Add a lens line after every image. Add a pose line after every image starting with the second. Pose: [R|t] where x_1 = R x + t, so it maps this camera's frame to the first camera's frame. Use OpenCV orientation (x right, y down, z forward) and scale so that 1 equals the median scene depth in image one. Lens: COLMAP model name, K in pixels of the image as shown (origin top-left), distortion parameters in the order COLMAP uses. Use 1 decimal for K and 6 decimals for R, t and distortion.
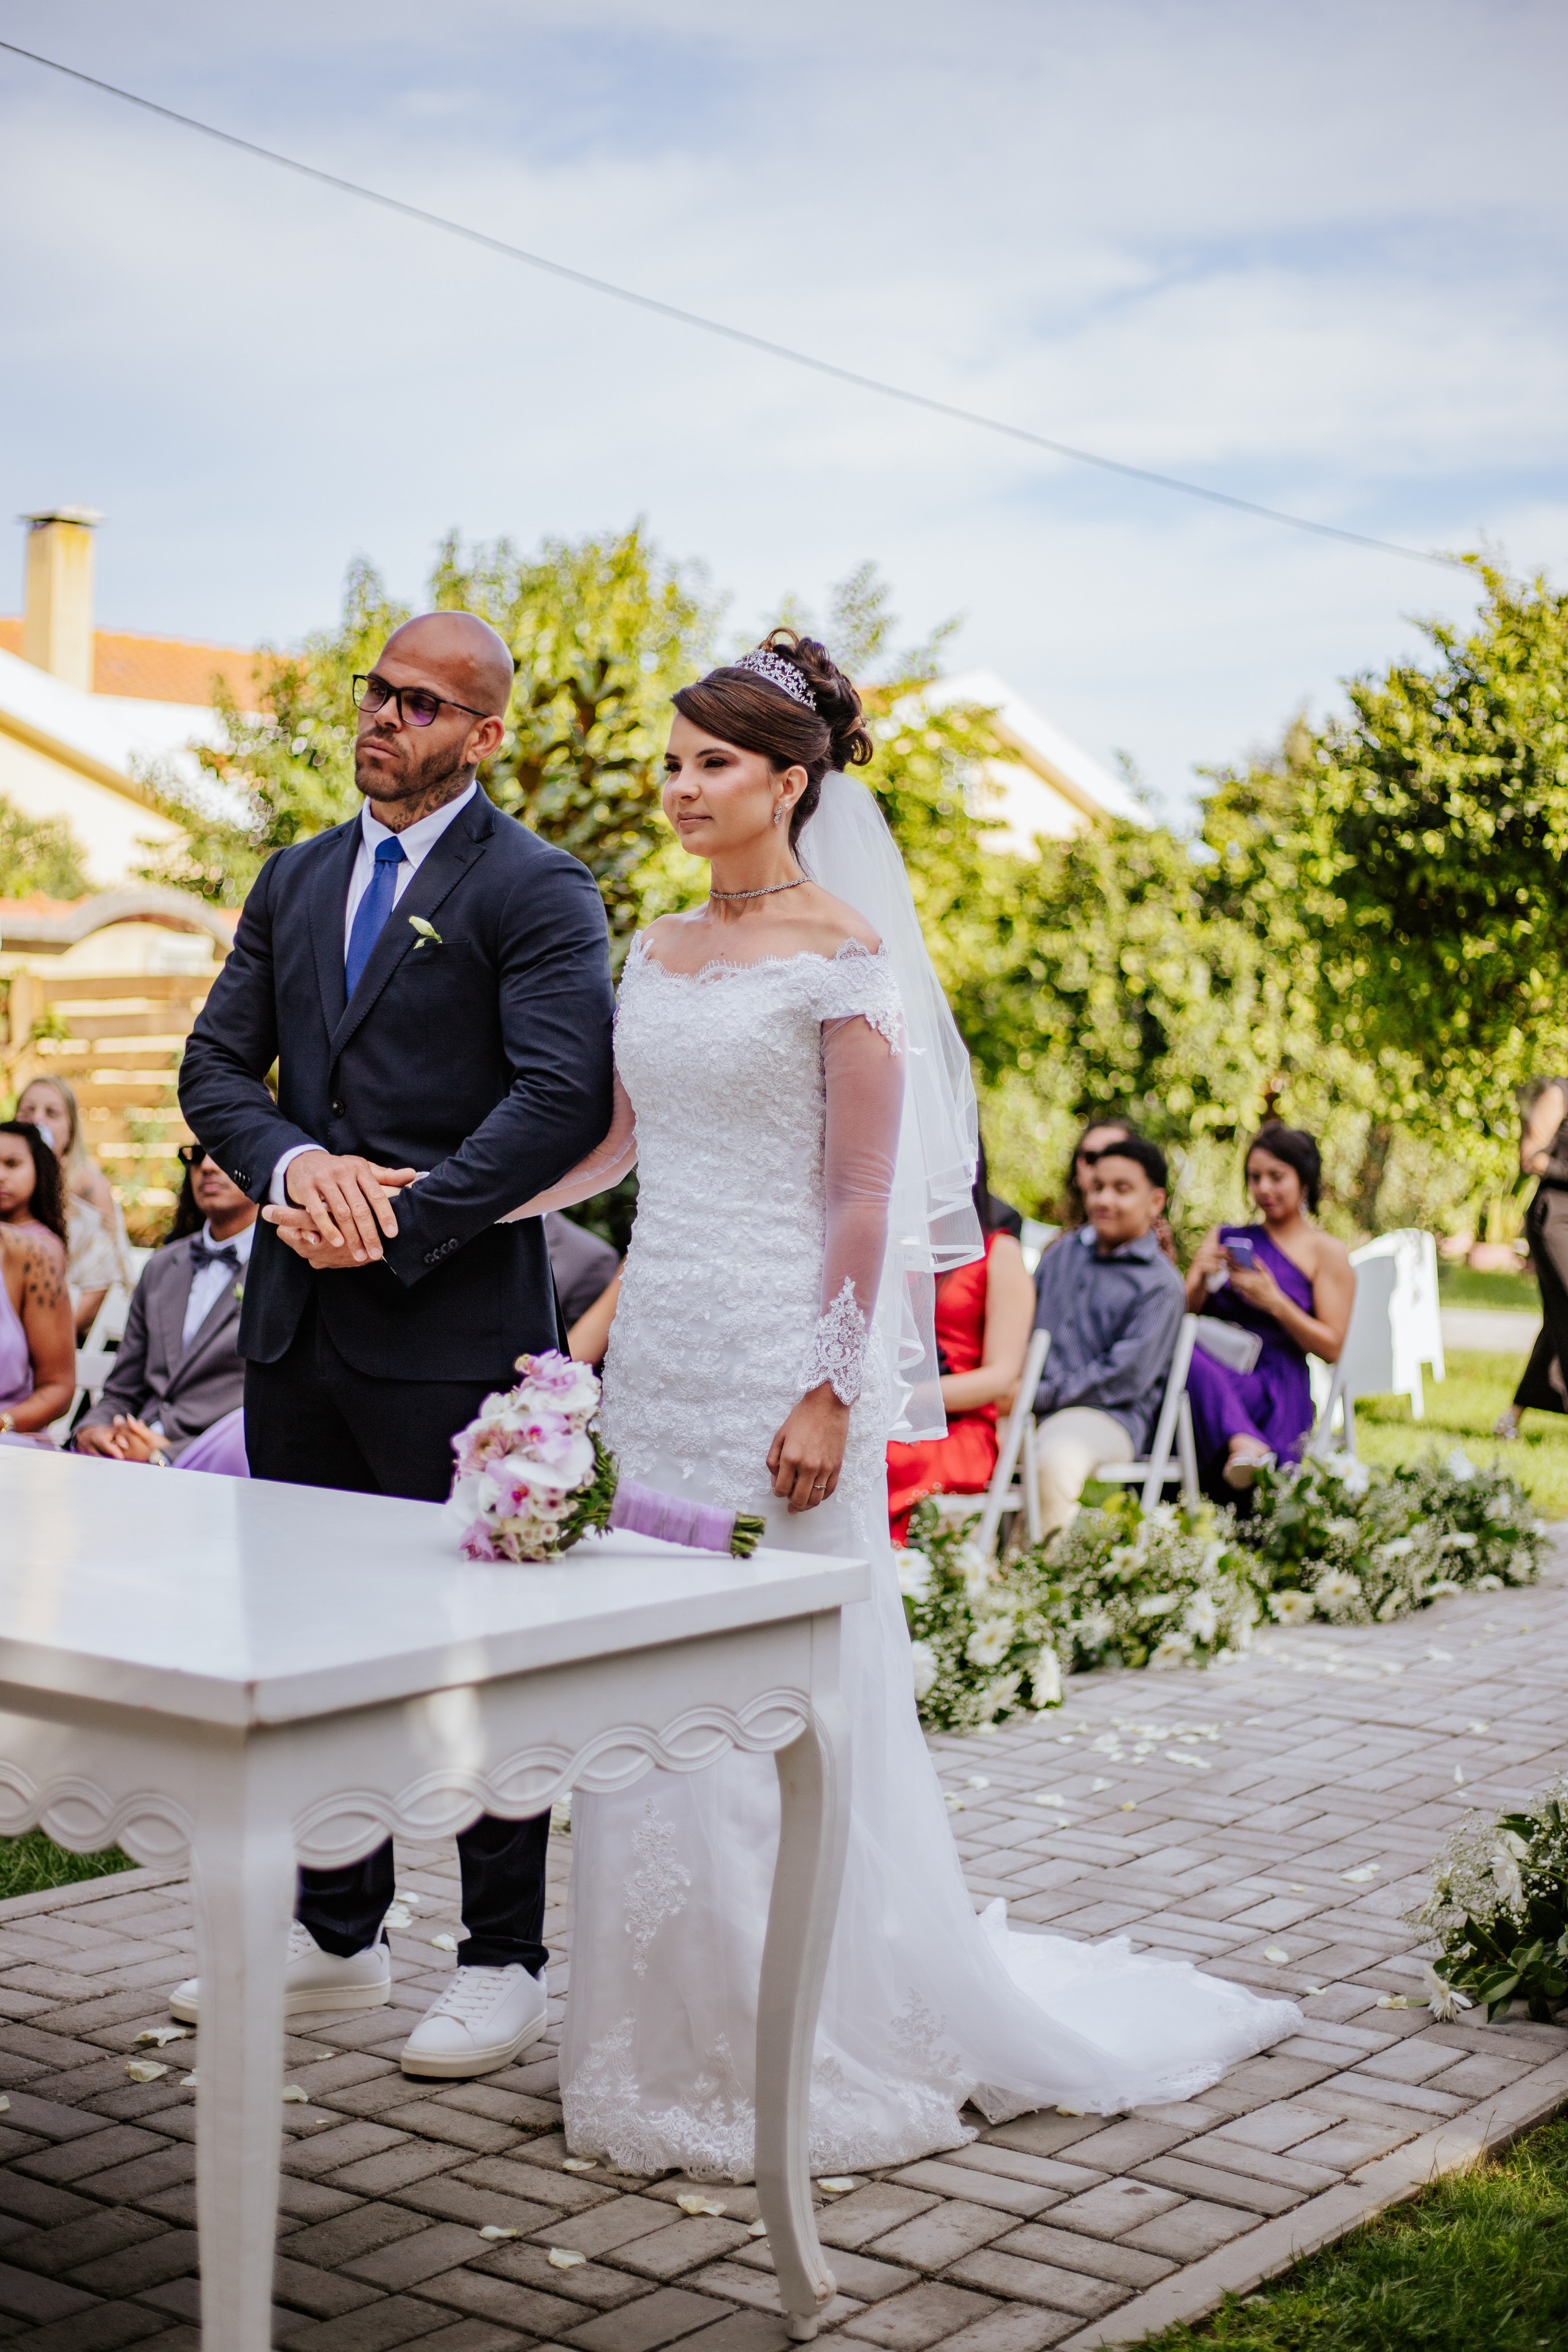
lens RADIAL K [[3703.4, 0, 784.0], [0, 3703.4, 1176.0], [0, 0, 1]] dist [-0.435173, 0.005248]
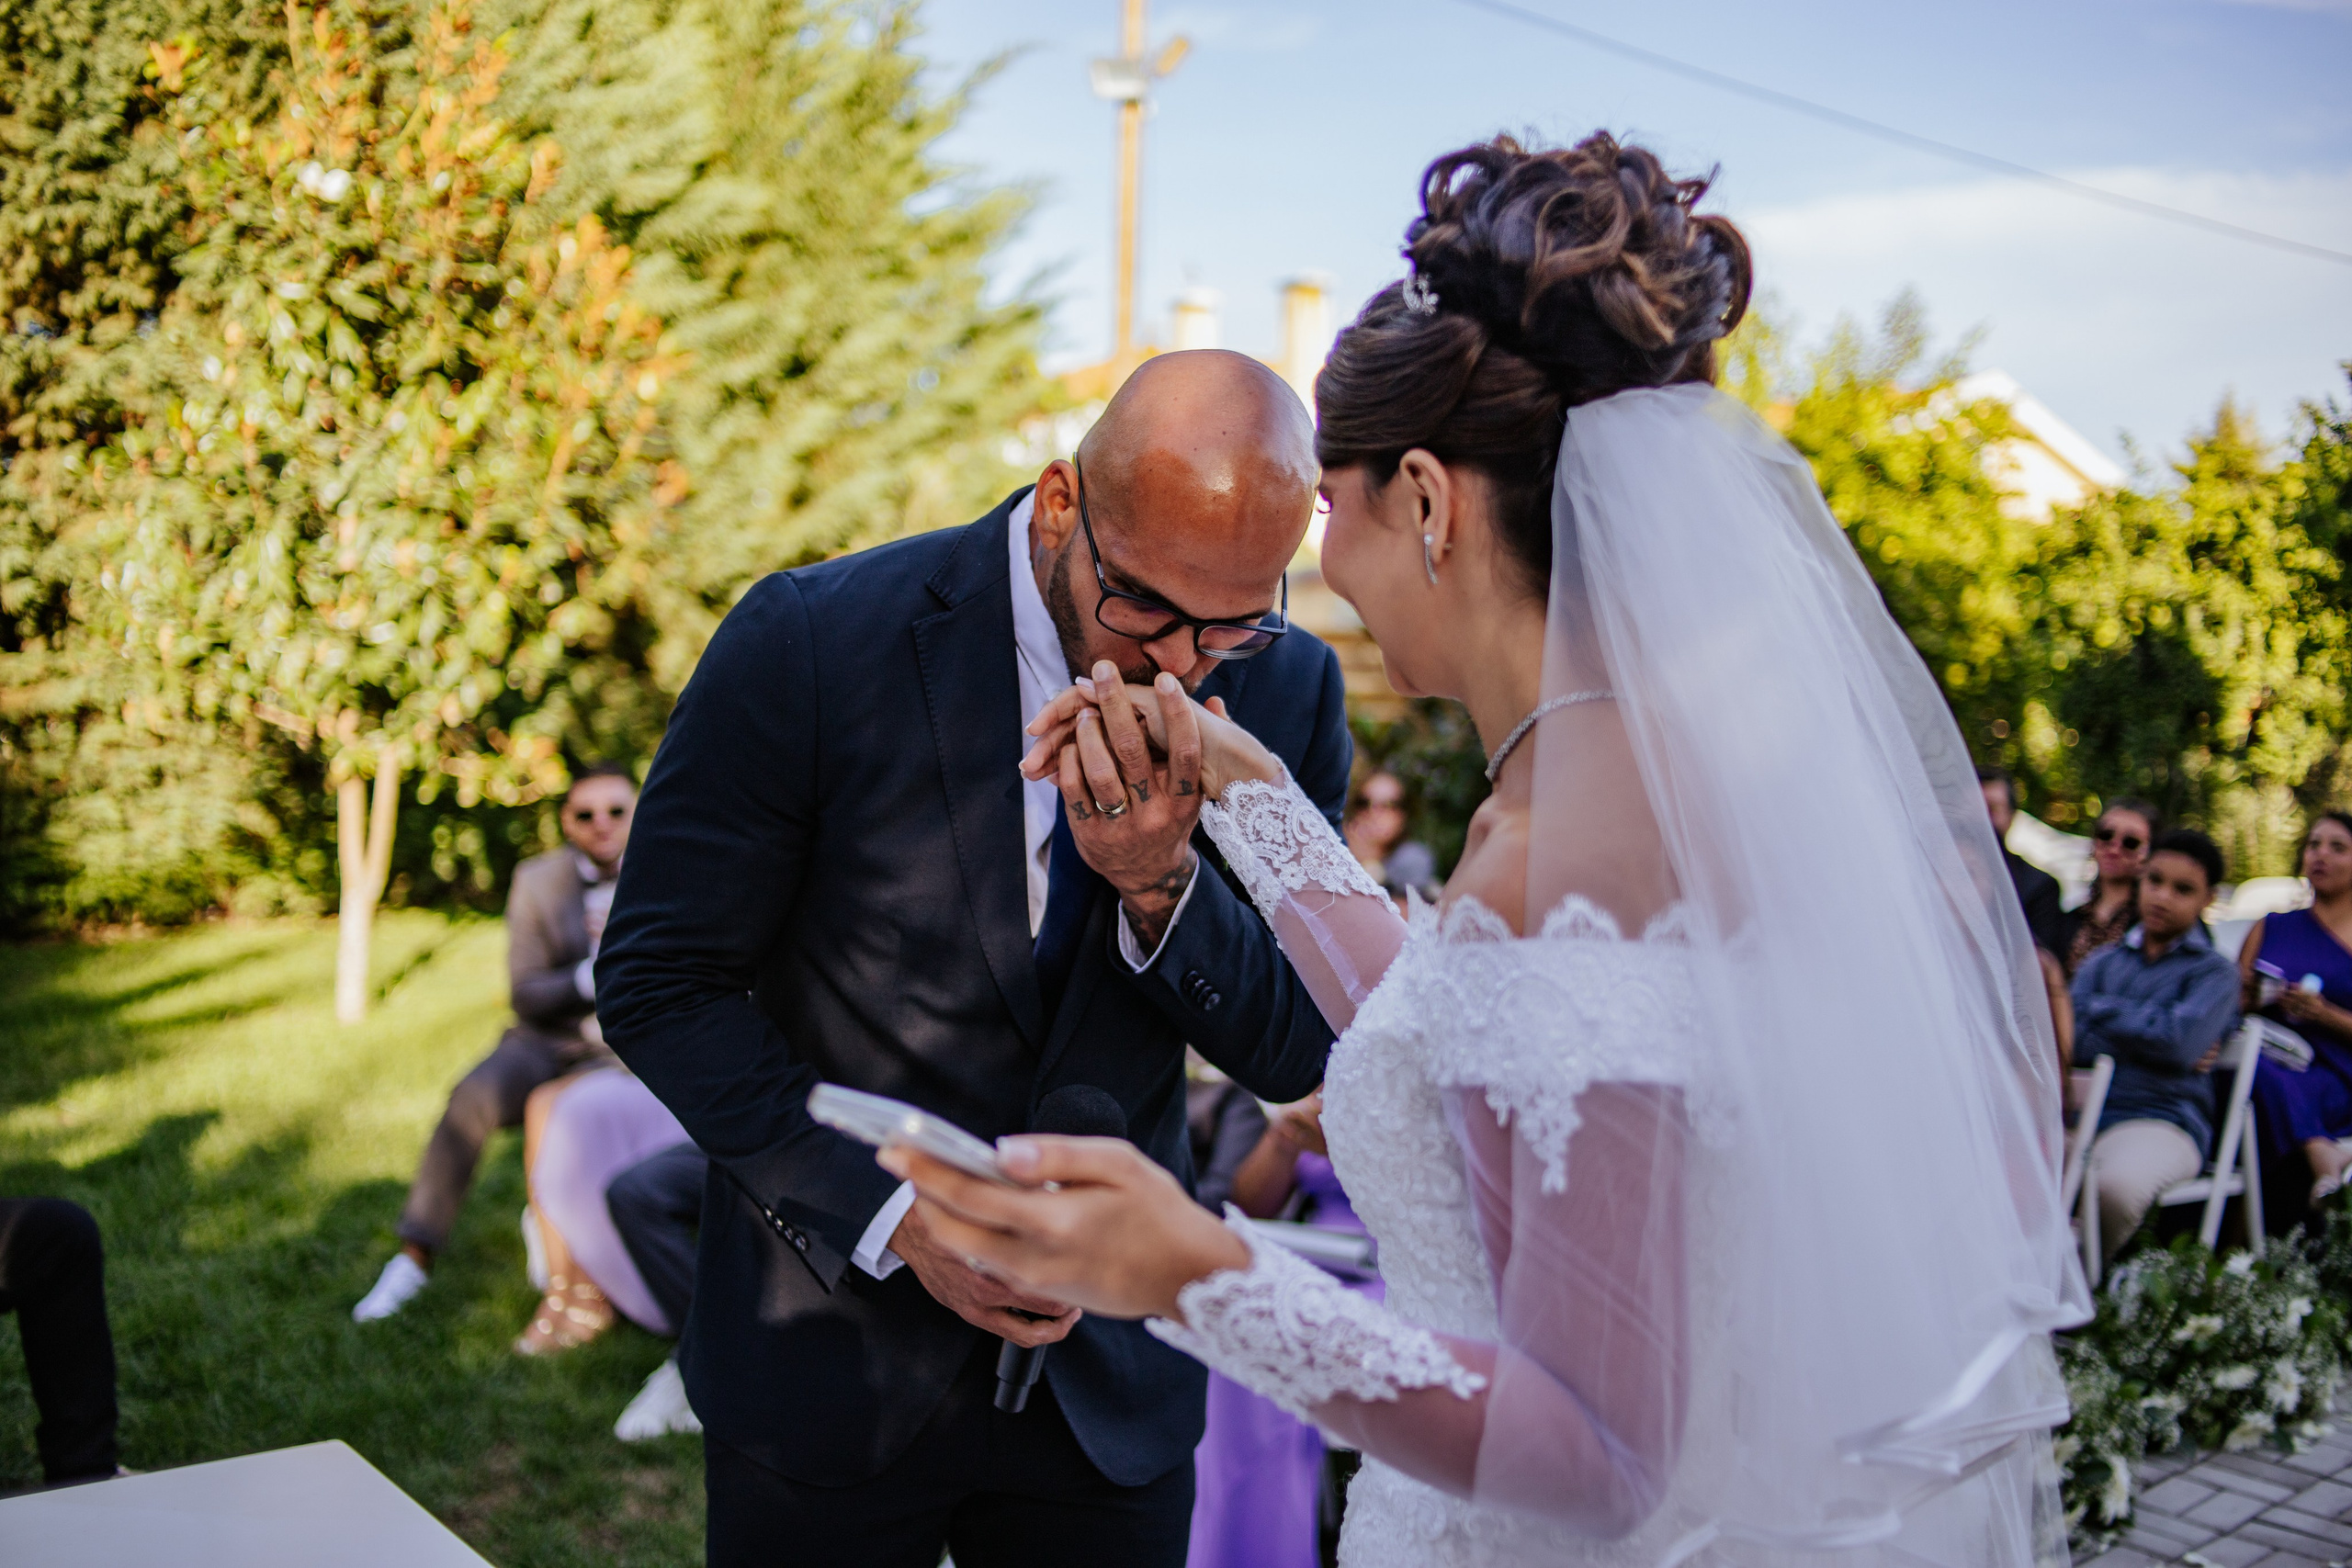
lens RADIAL K [[2406.2, 0, 1176.0], [0, 2406.2, 784.0], [0, 0, 1]] dist [-0.120164, 0.042377]
pose [[0.962679, 0.009556, -0.270479, 0.004674], [-0.002681, 0.999664, 0.025775, -0.042280], [0.270634, -0.024088, 0.962381, 0.369860]]
